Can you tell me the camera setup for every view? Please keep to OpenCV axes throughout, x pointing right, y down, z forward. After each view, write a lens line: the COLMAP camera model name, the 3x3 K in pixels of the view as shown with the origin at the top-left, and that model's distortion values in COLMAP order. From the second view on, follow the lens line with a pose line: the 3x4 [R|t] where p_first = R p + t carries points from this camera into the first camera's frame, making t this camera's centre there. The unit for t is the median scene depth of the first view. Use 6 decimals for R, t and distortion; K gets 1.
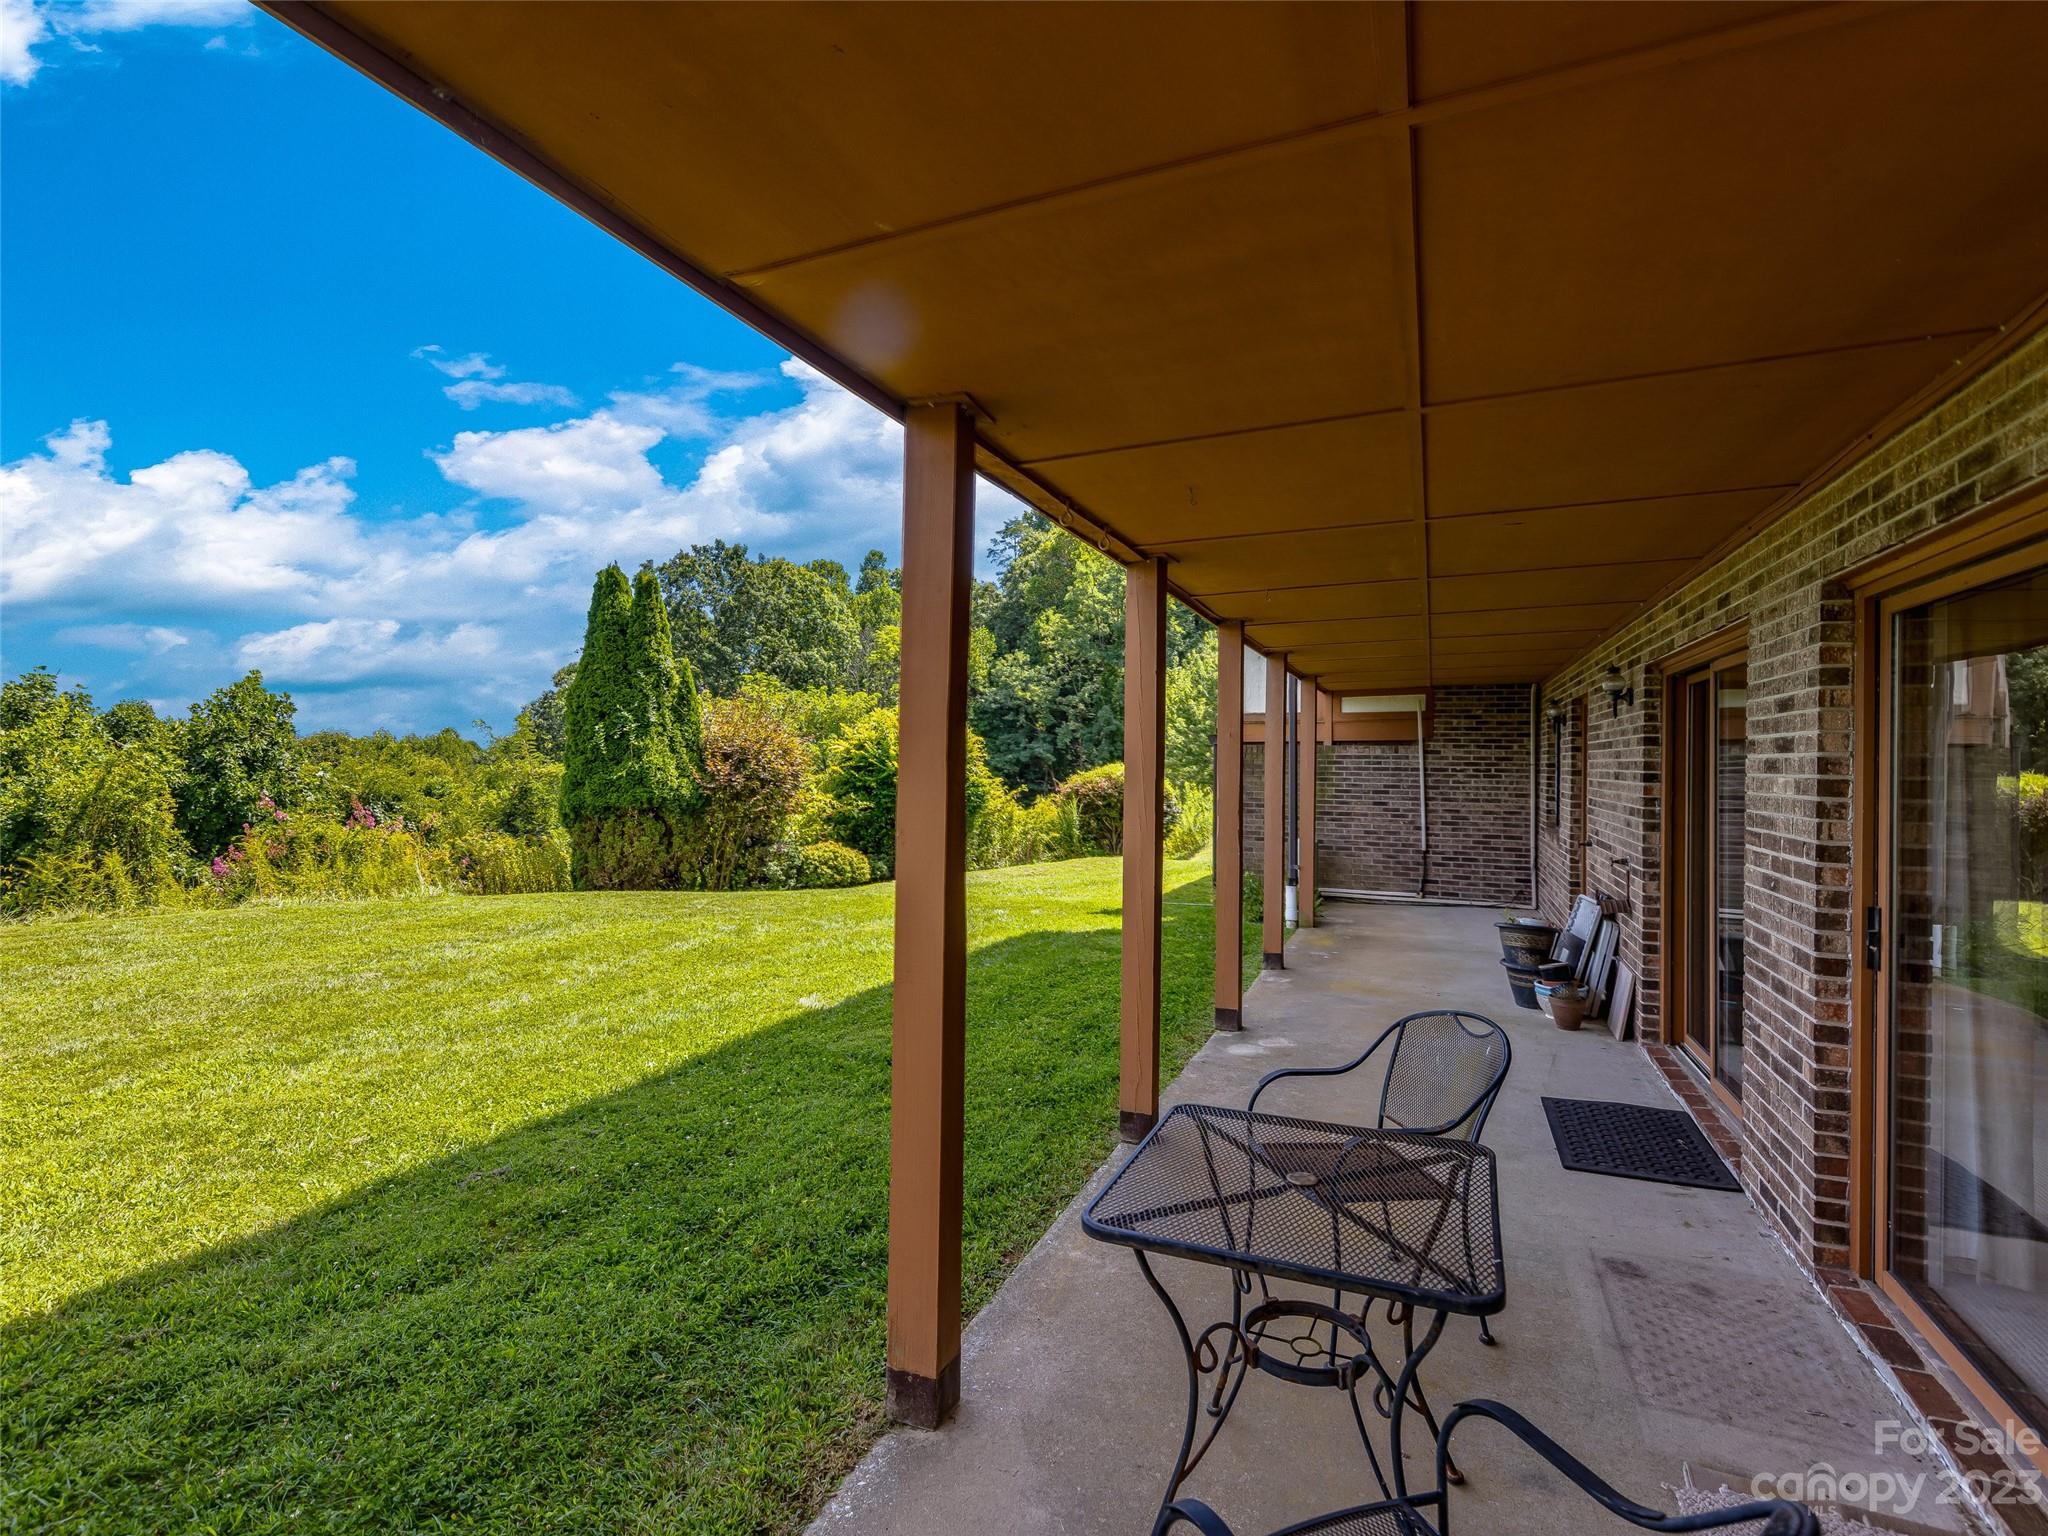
lens RADIAL K [[980.8, 0, 1014.3], [0, 980.8, 754.2], [0, 0, 1]] dist [0.018412, -0.000781]
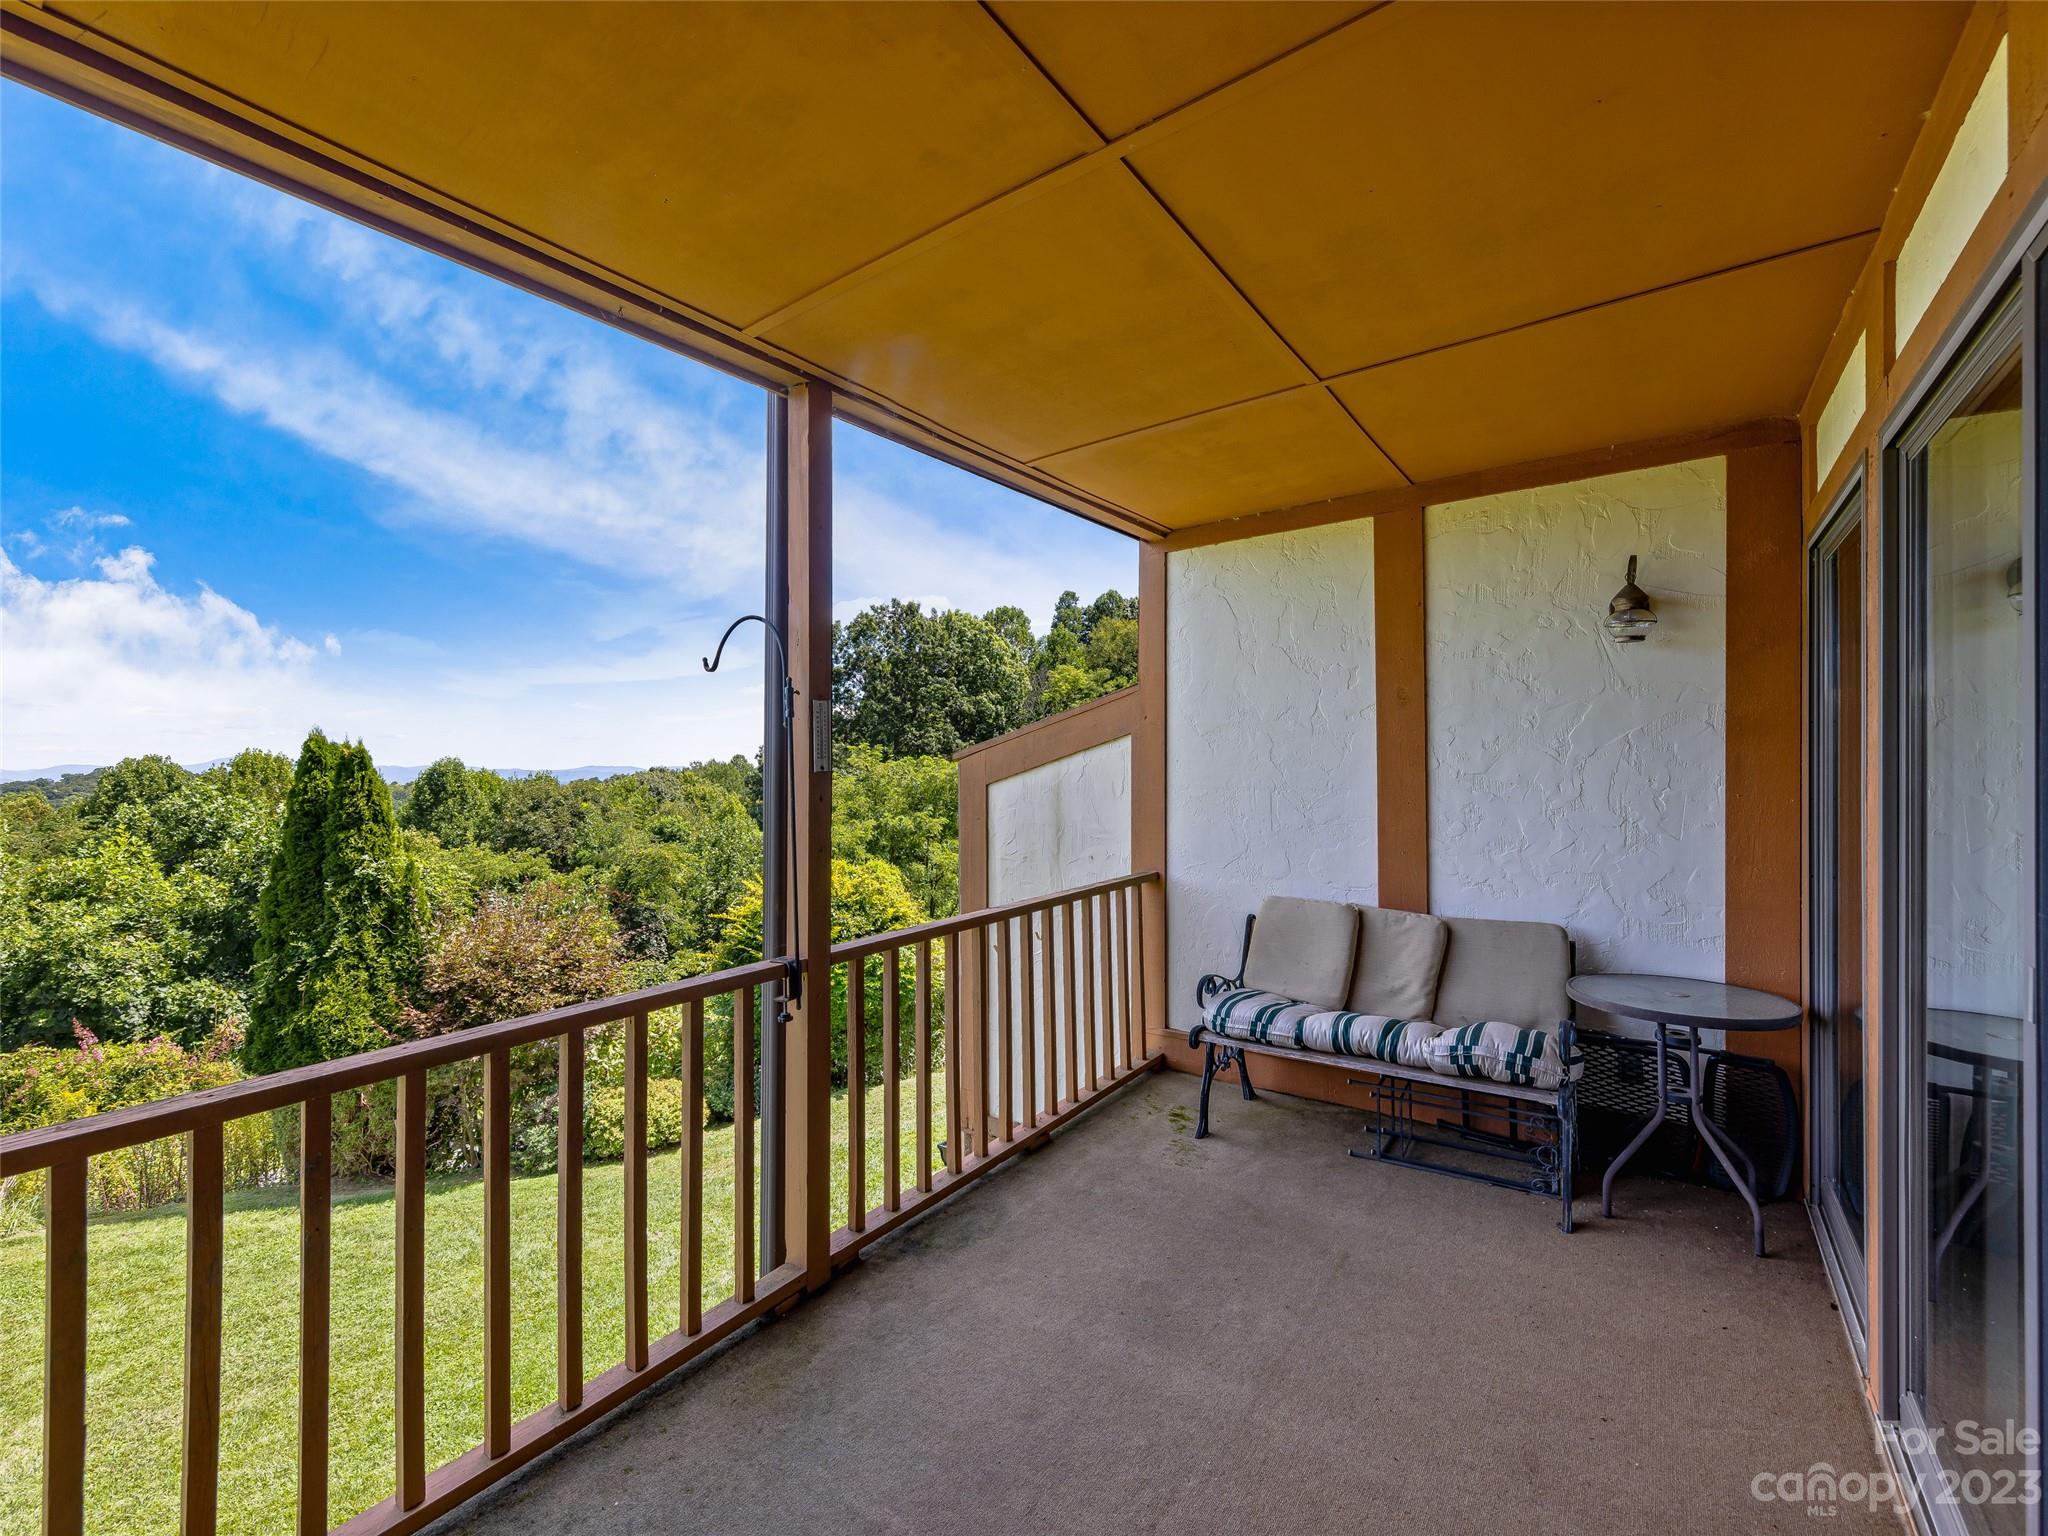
lens RADIAL K [[858.6, 0, 1031.1], [0, 858.6, 766.6], [0, 0, 1]] dist [0.000502, 0.000102]
pose [[0.975685, -0.017414, -0.218485, 0.053804], [0.018935, 0.999809, 0.004870, -0.032481], [0.218359, -0.008888, 0.975828, 0.098429]]
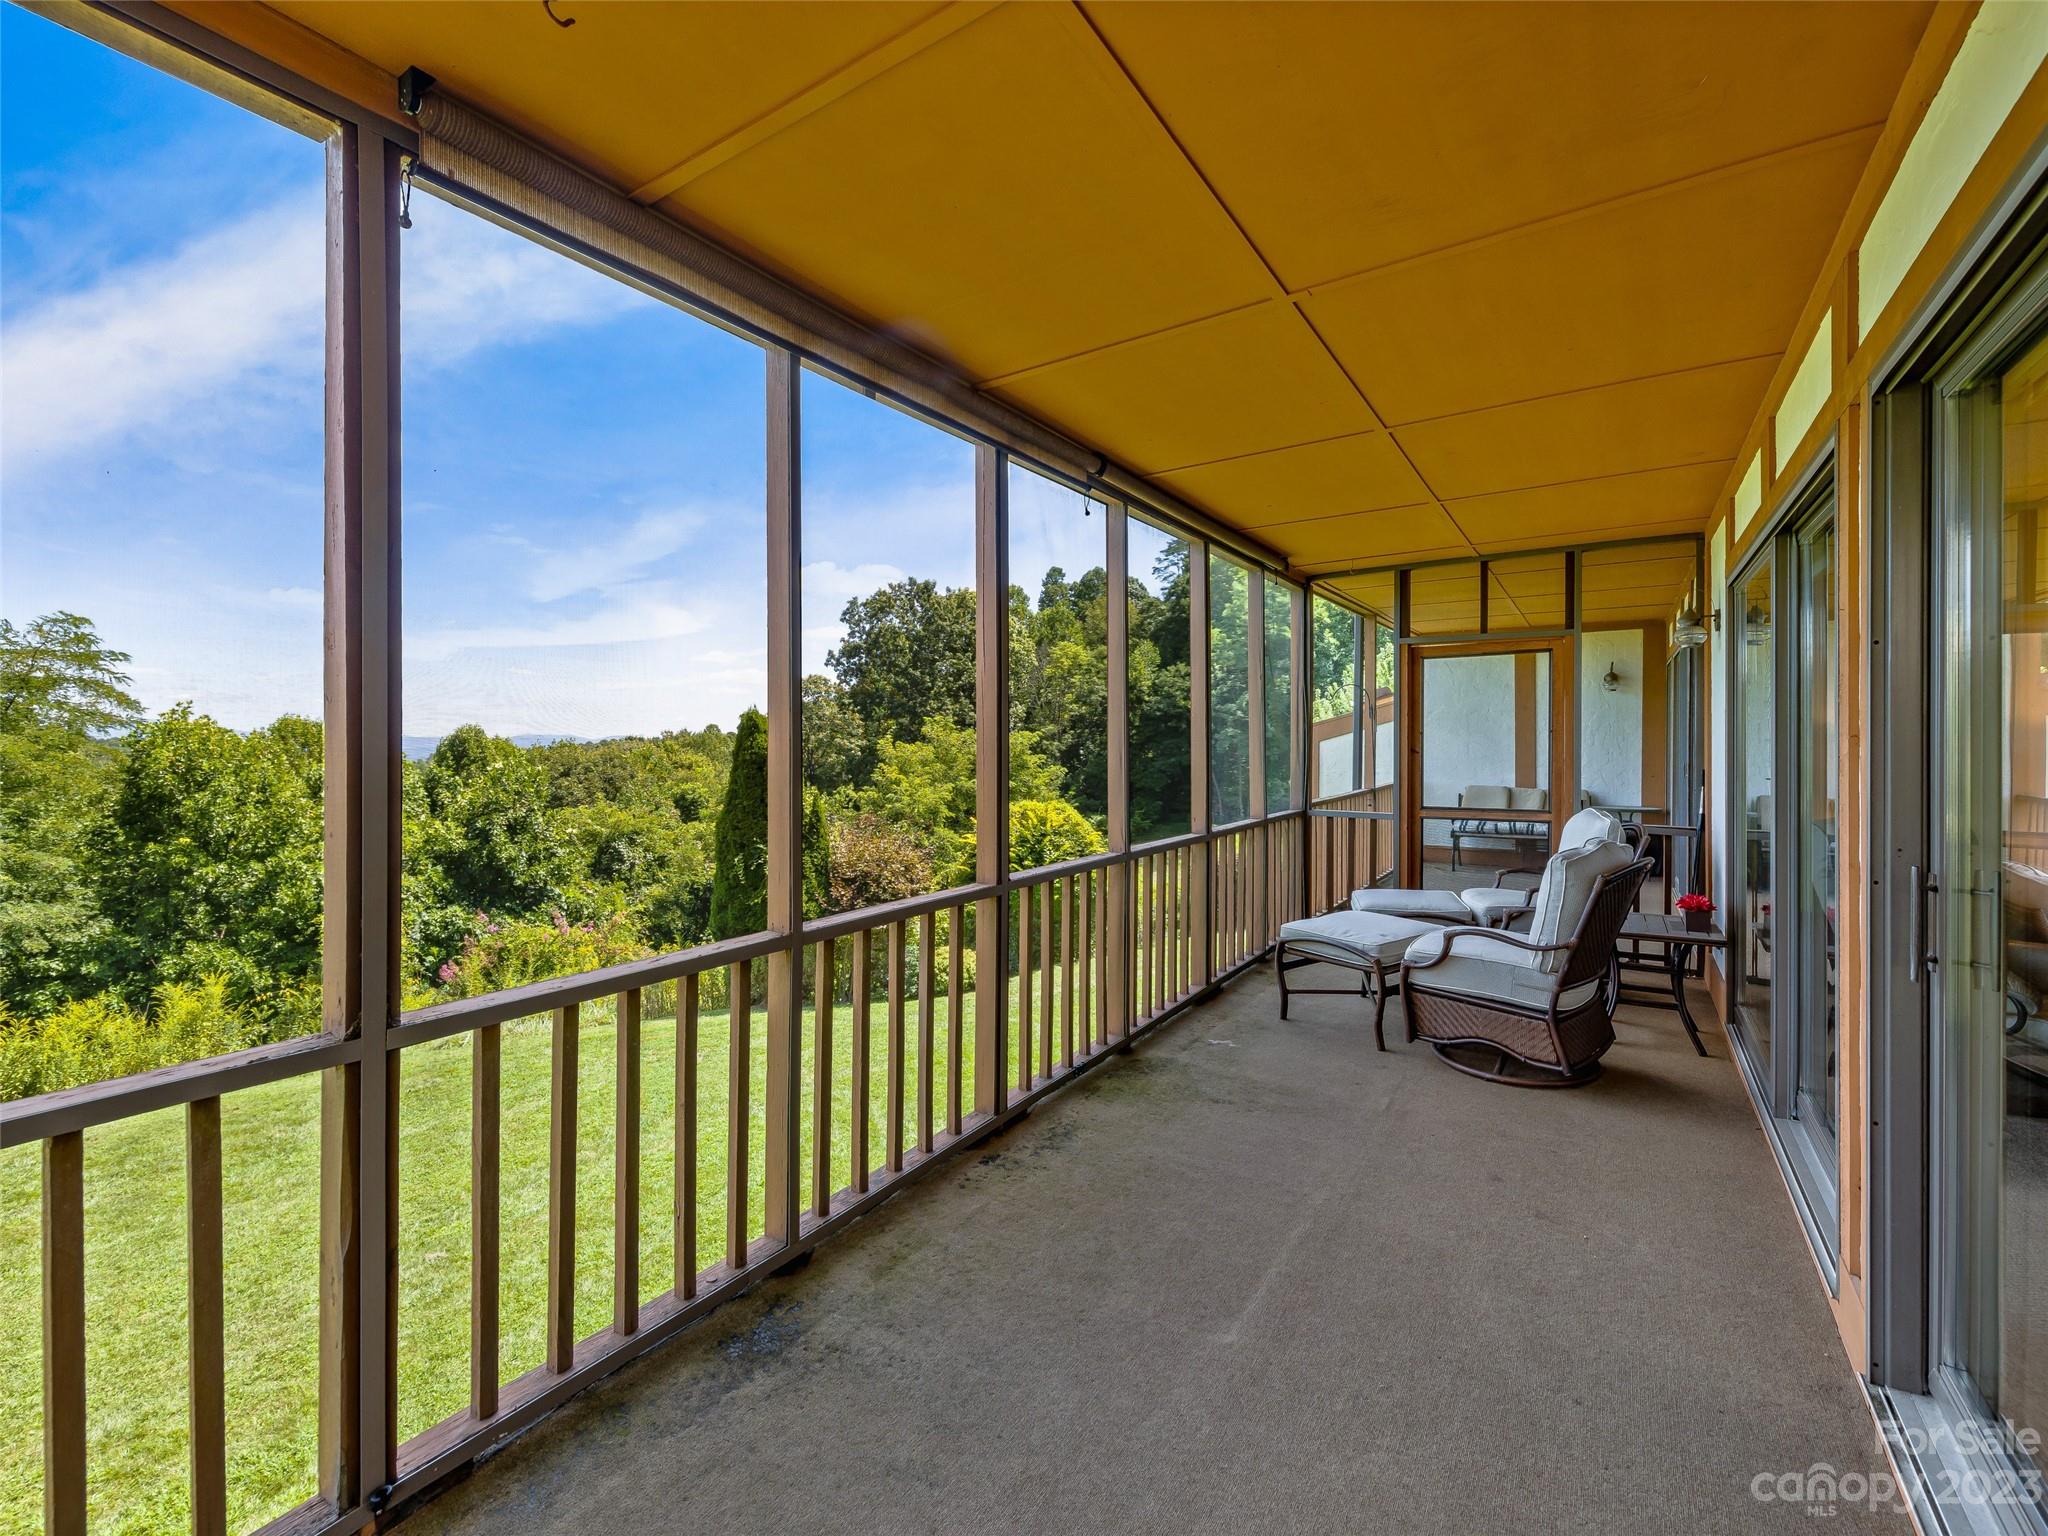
lens RADIAL K [[880.3, 0, 1032.9], [0, 880.3, 731.5], [0, 0, 1]] dist [0.000447, 0.018166]
pose [[0.984492, -0.009503, -0.175174, 0.016797], [0.008911, 0.999952, -0.004163, -0.032278], [0.175205, 0.002537, 0.984529, 0.013458]]
